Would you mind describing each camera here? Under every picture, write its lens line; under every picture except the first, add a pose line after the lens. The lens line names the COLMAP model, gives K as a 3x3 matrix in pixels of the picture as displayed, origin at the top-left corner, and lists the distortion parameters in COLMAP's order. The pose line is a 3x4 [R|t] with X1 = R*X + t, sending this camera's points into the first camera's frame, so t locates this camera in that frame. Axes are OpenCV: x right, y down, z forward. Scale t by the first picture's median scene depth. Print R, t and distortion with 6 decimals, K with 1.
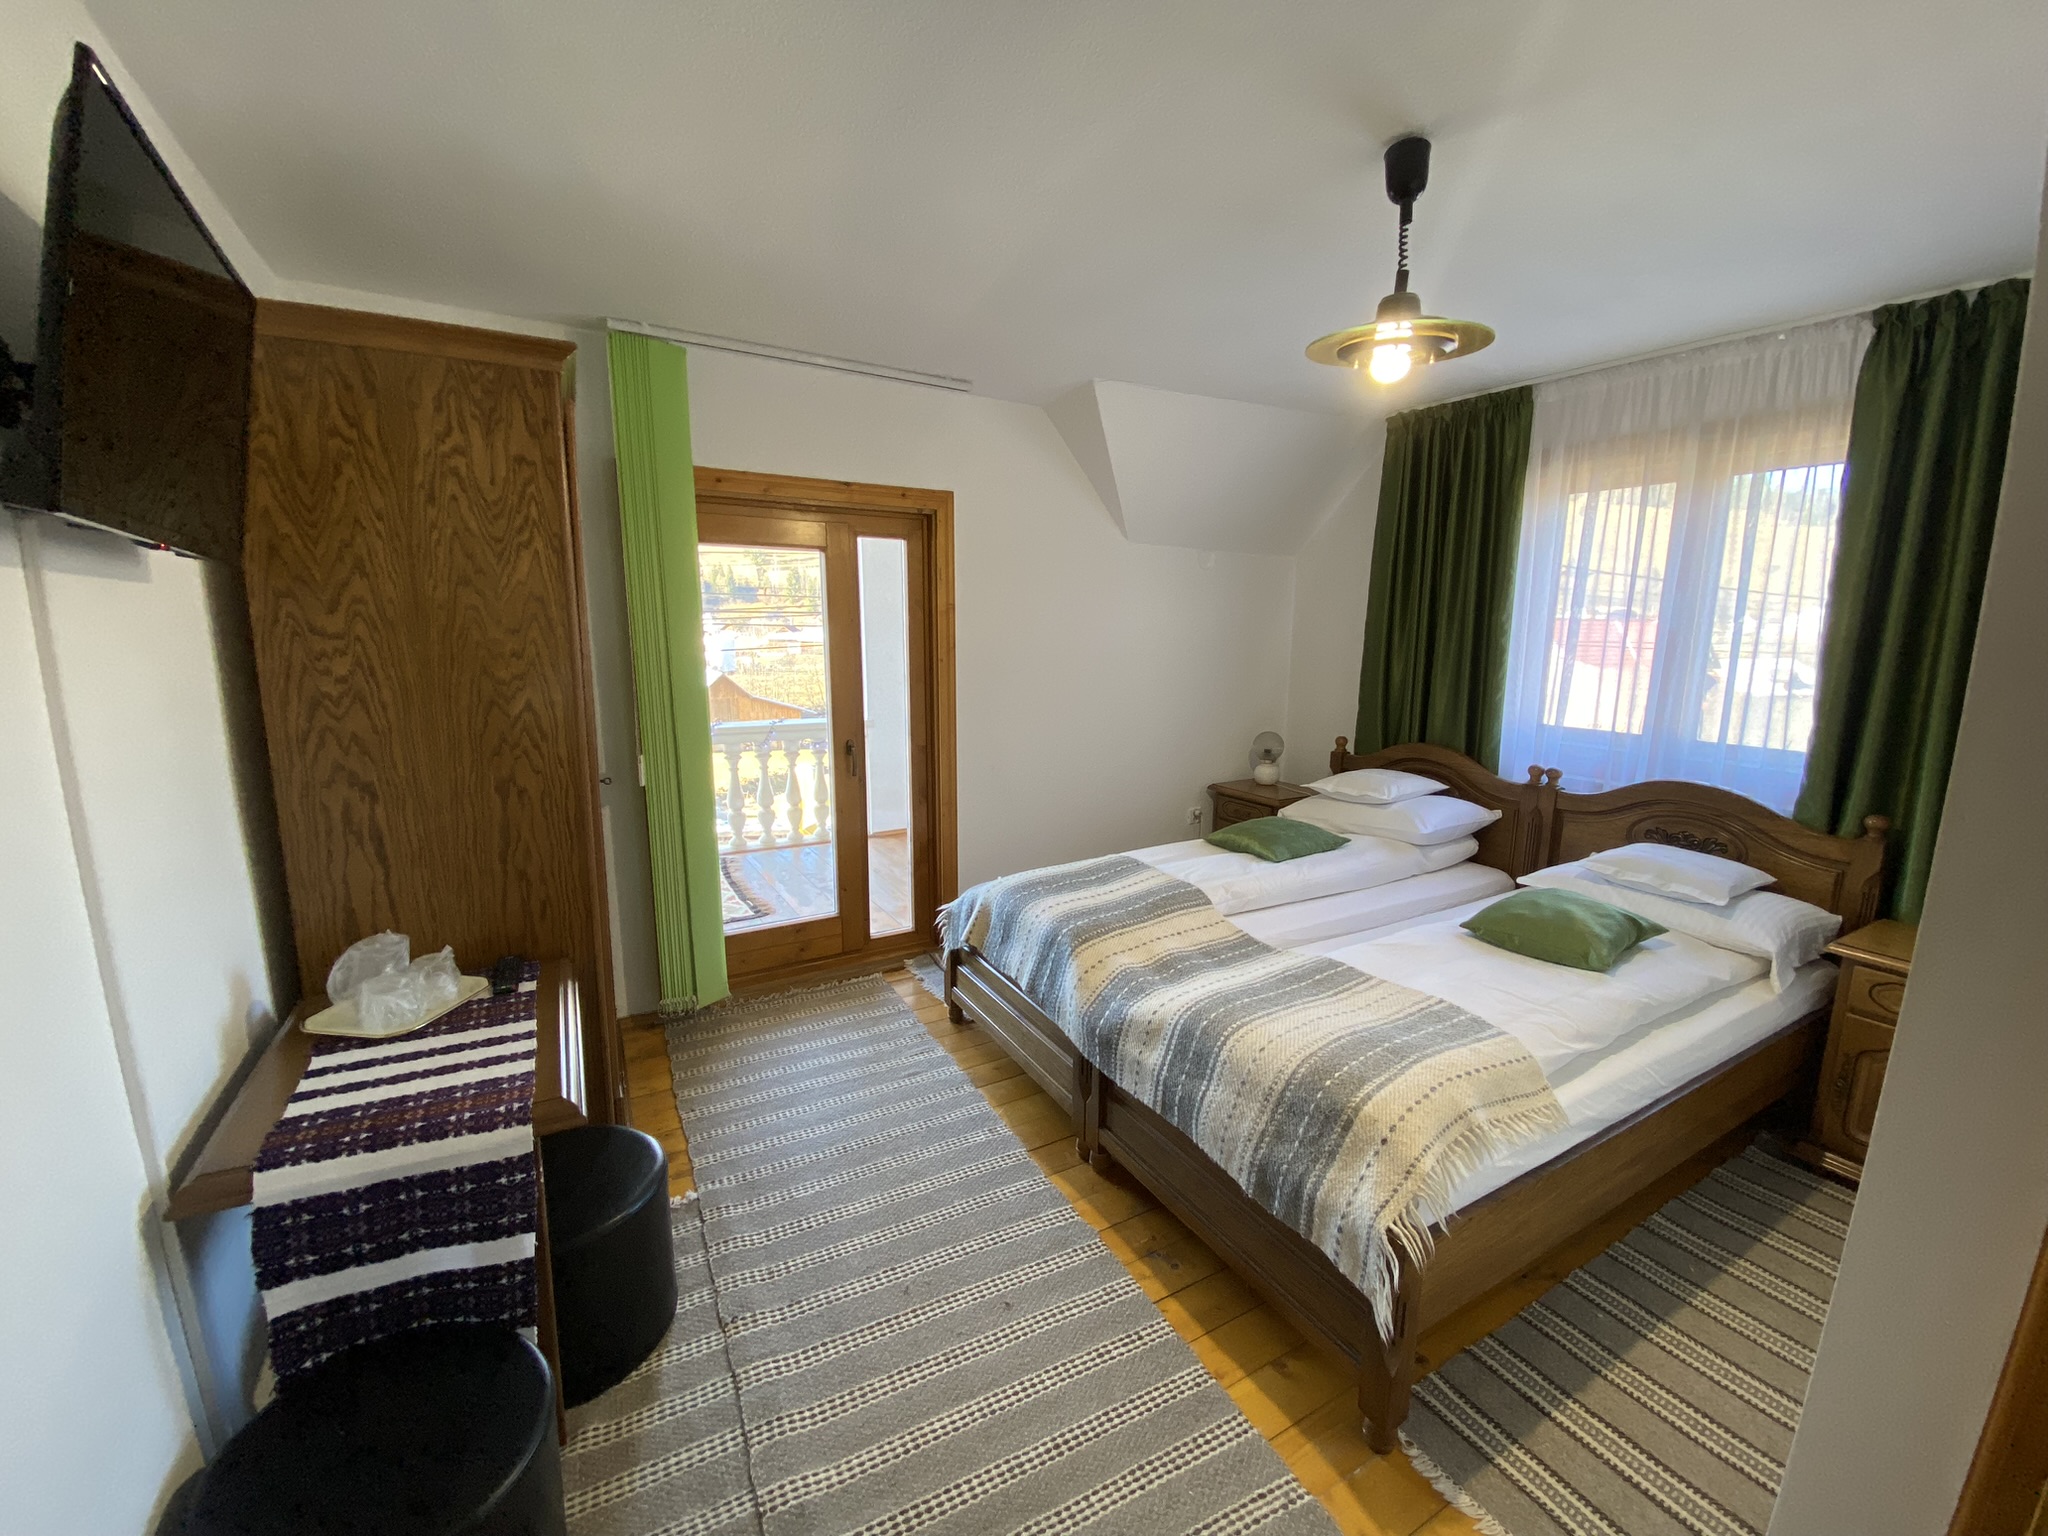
lens RADIAL K [[829.9, 0, 1019.7], [0, 829.9, 776.5], [0, 0, 1]] dist [0.039245, -0.037819]
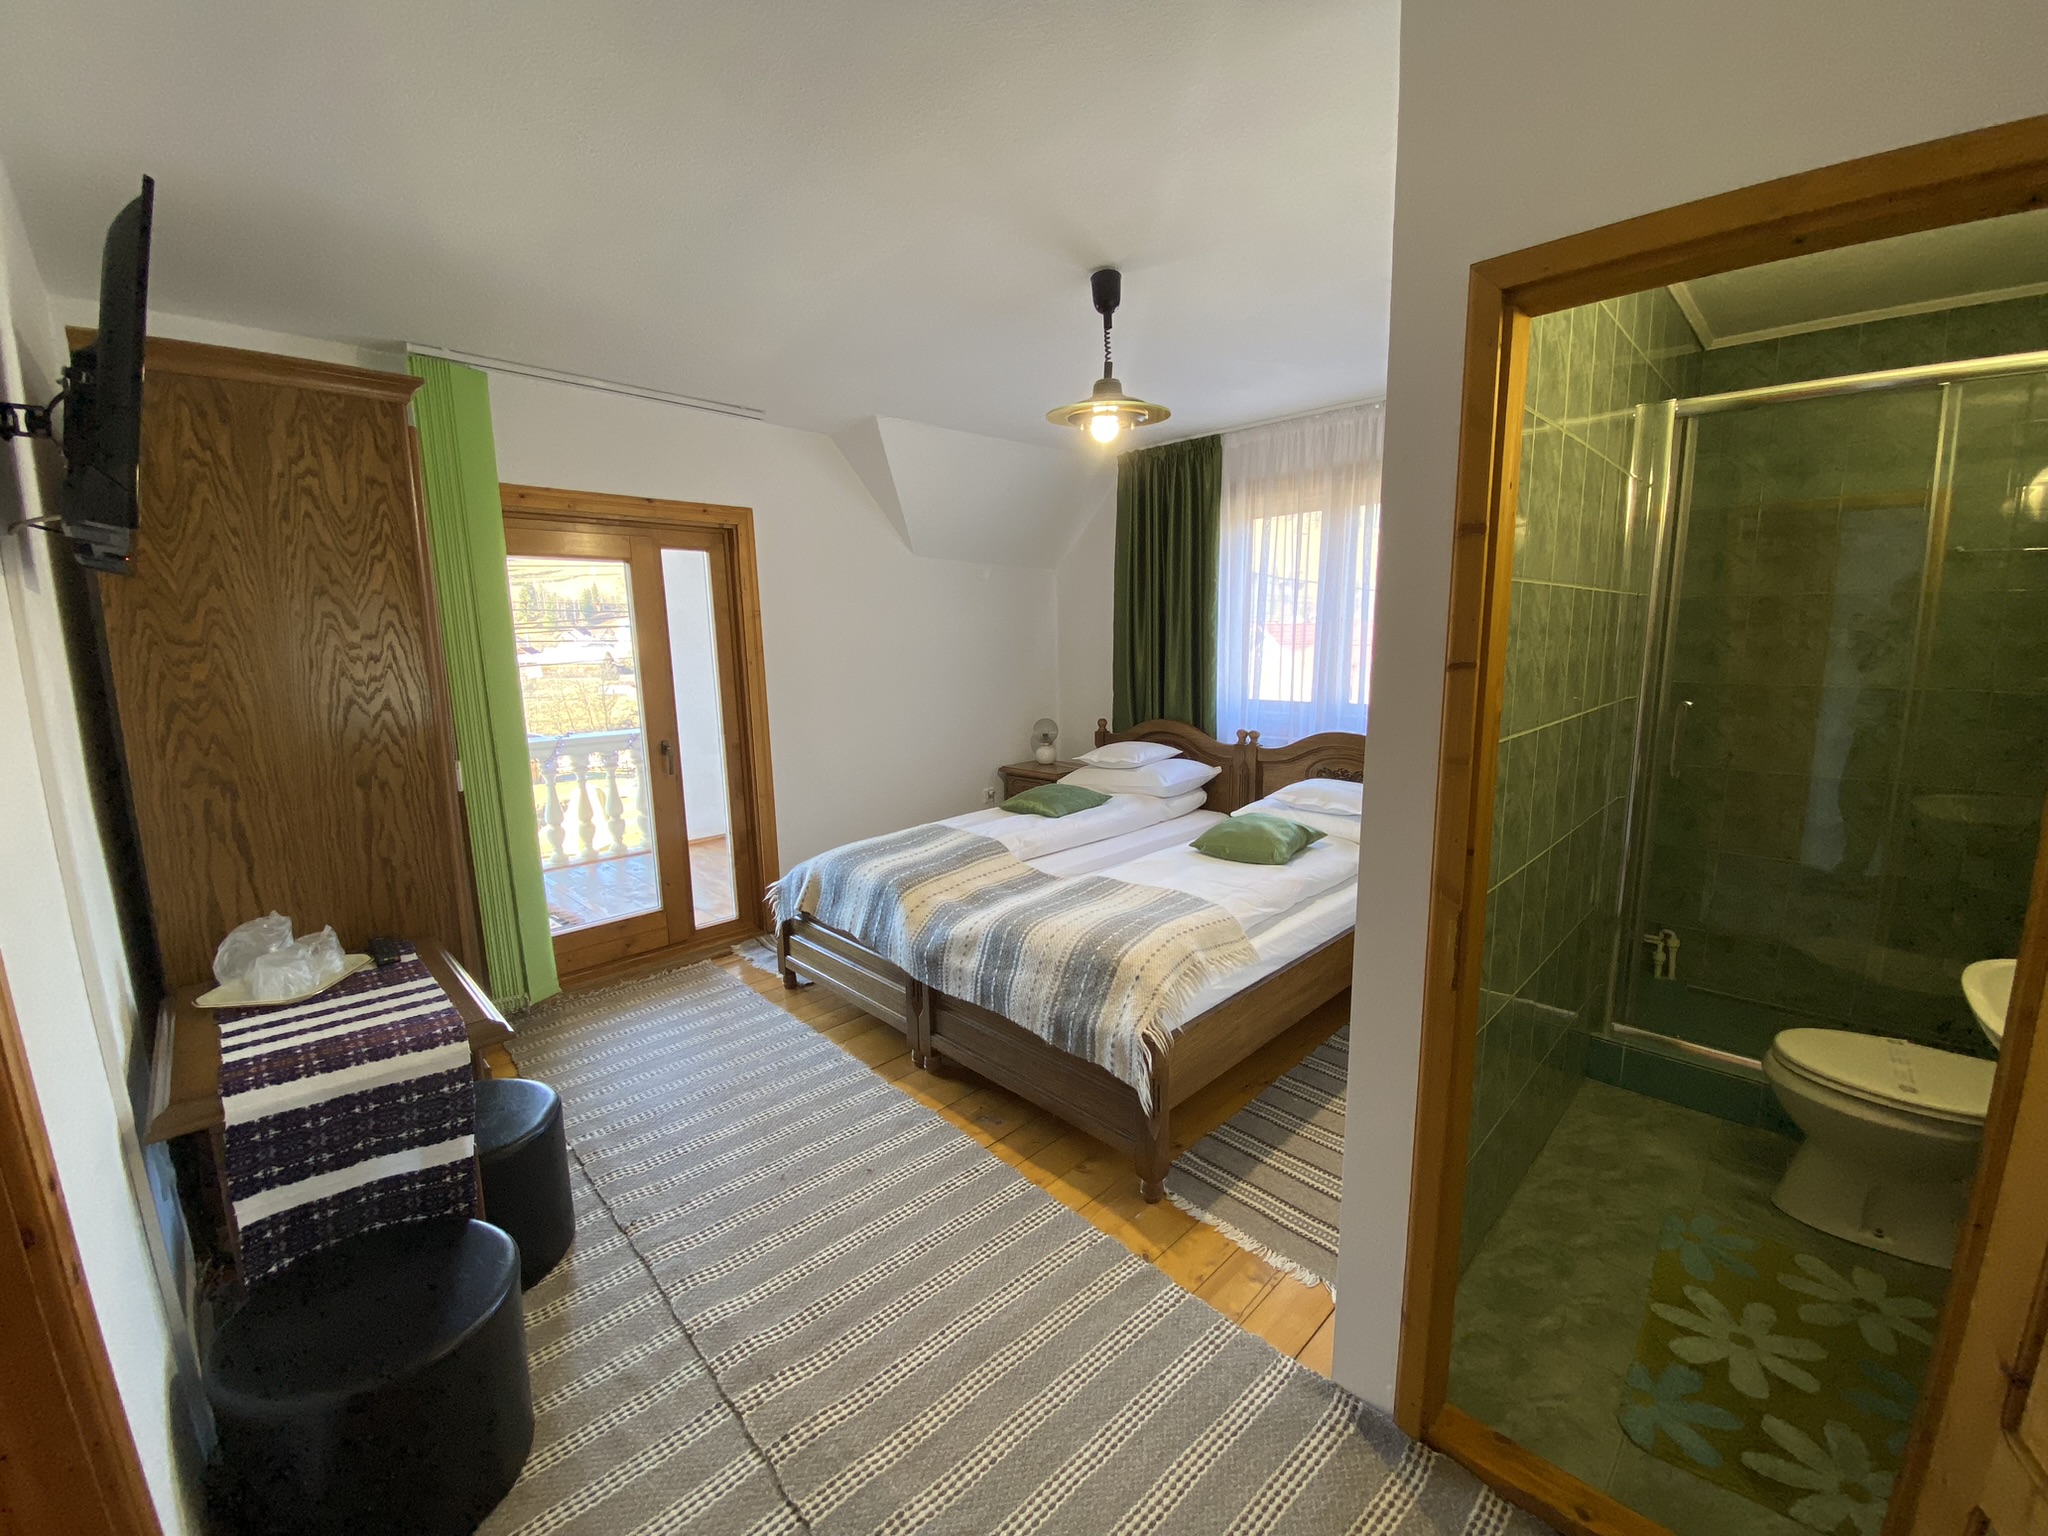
lens RADIAL K [[829.9, 0, 1019.7], [0, 829.9, 776.5], [0, 0, 1]] dist [0.039245, -0.037819]
pose [[0.965723, -0.065723, 0.251118, -0.064137], [0.069760, 0.997538, -0.007200, 0.067151], [-0.250027, 0.024471, 0.967930, -0.232729]]
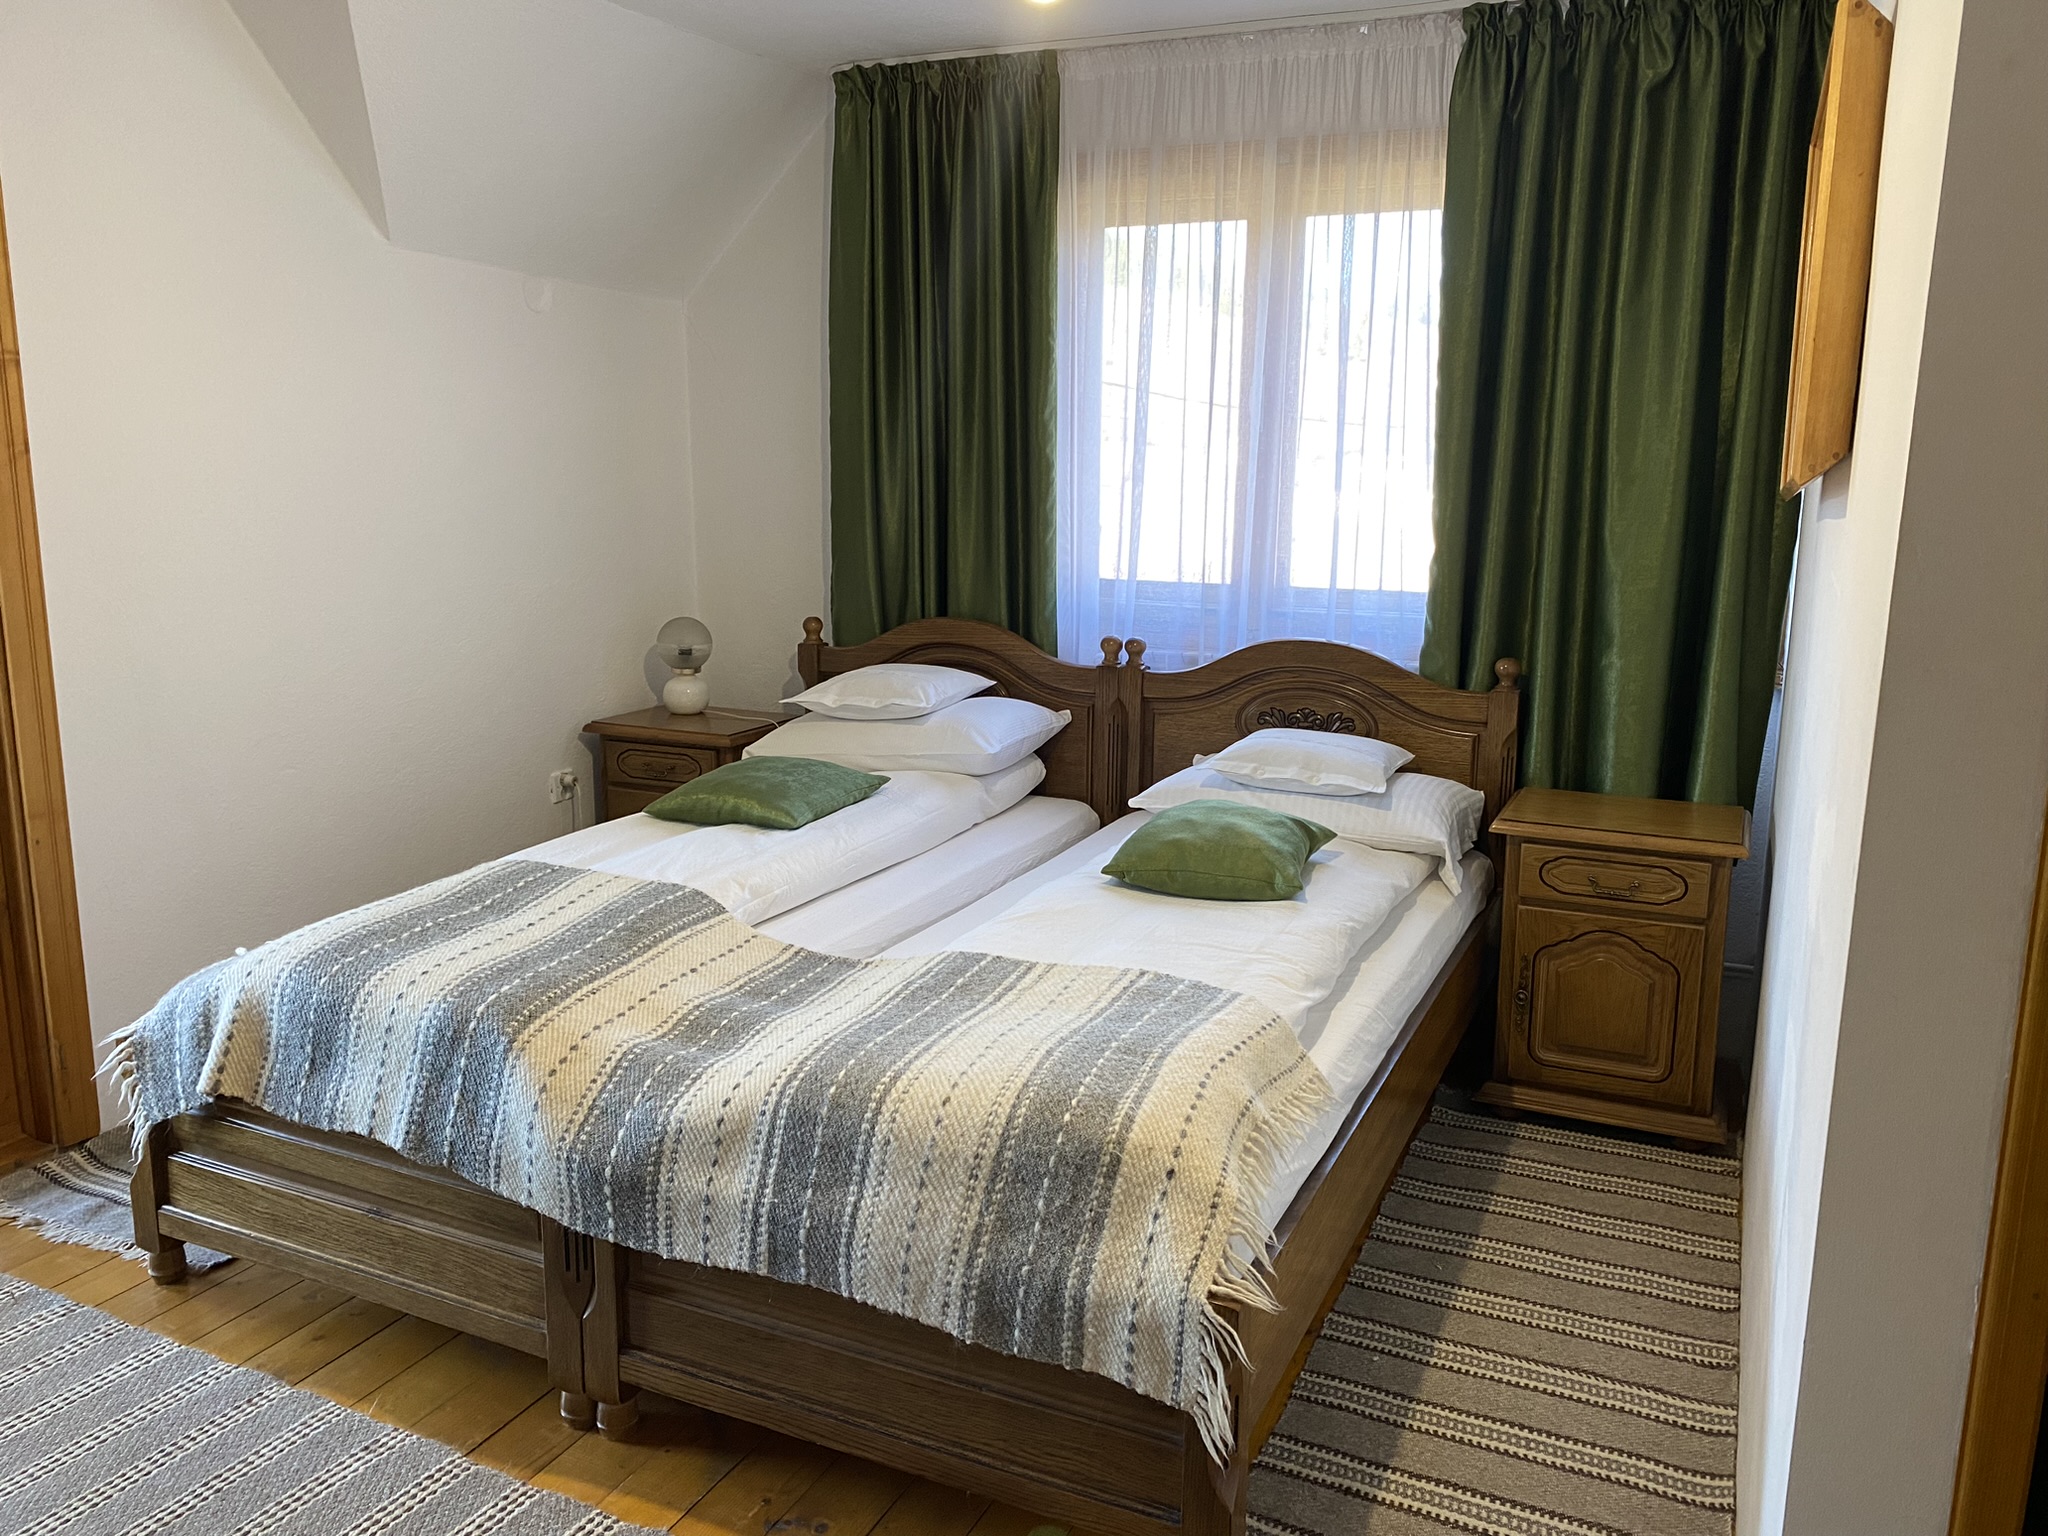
lens RADIAL K [[1558.3, 0, 1034.7], [0, 1558.3, 757.2], [0, 0, 1]] dist [0.050534, -0.075629]
pose [[0.812217, -0.108462, 0.573184, -0.234293], [0.101812, 0.993839, 0.043791, 0.032476], [-0.574403, 0.022789, 0.818256, 0.034624]]
